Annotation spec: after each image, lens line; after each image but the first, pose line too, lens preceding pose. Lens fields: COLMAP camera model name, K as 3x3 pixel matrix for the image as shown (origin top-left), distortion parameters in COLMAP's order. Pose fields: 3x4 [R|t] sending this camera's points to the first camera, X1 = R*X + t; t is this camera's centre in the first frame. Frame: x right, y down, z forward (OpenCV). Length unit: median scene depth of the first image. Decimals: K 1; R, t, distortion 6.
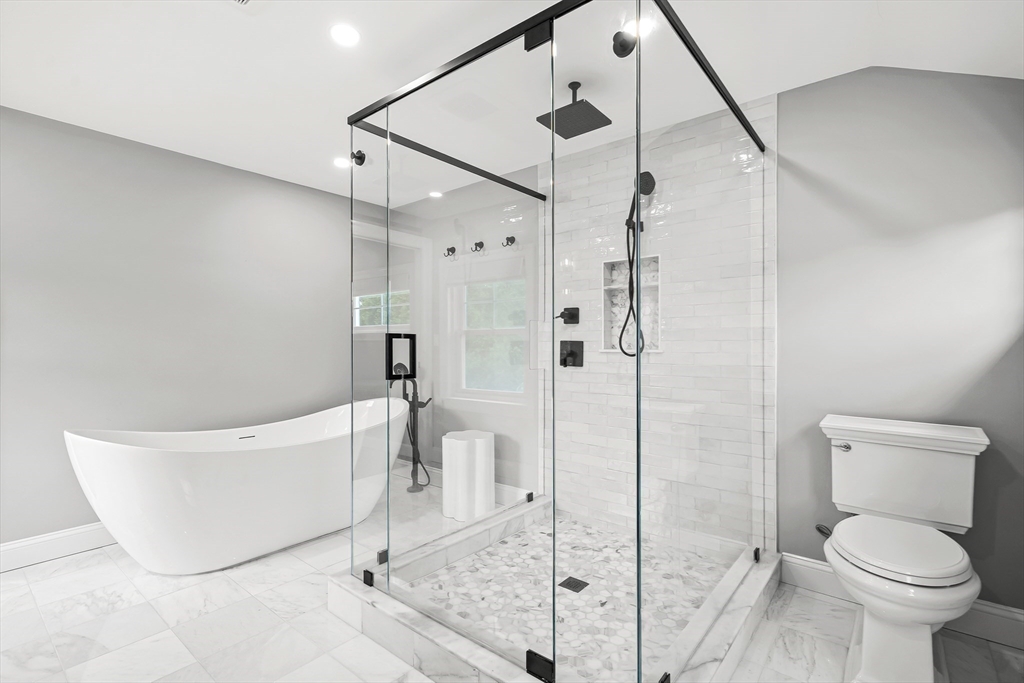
lens RADIAL K [[479.0, 0, 512.3], [0, 479.0, 342.2], [0, 0, 1]] dist [-0.001756, 0.000452]
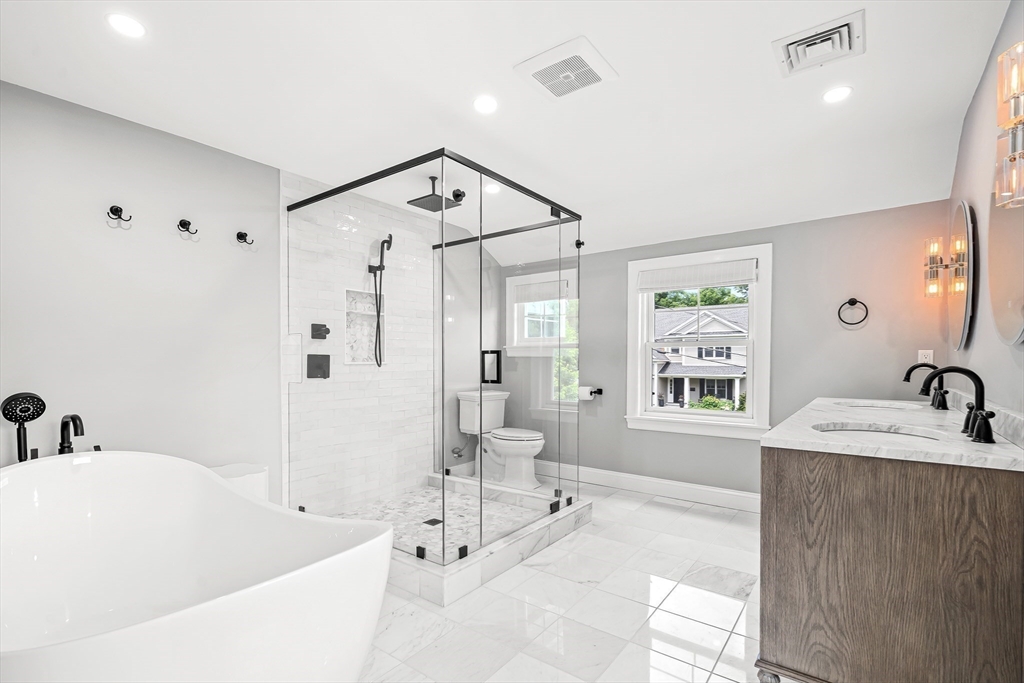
lens RADIAL K [[479.0, 0, 512.3], [0, 479.0, 366.3], [0, 0, 1]] dist [-0.001756, 0.000452]
pose [[-0.044374, -0.015982, 0.998887, -1.171948], [-0.004542, 0.999865, 0.015796, 0.005292], [-0.999005, -0.003836, -0.044441, 0.726604]]
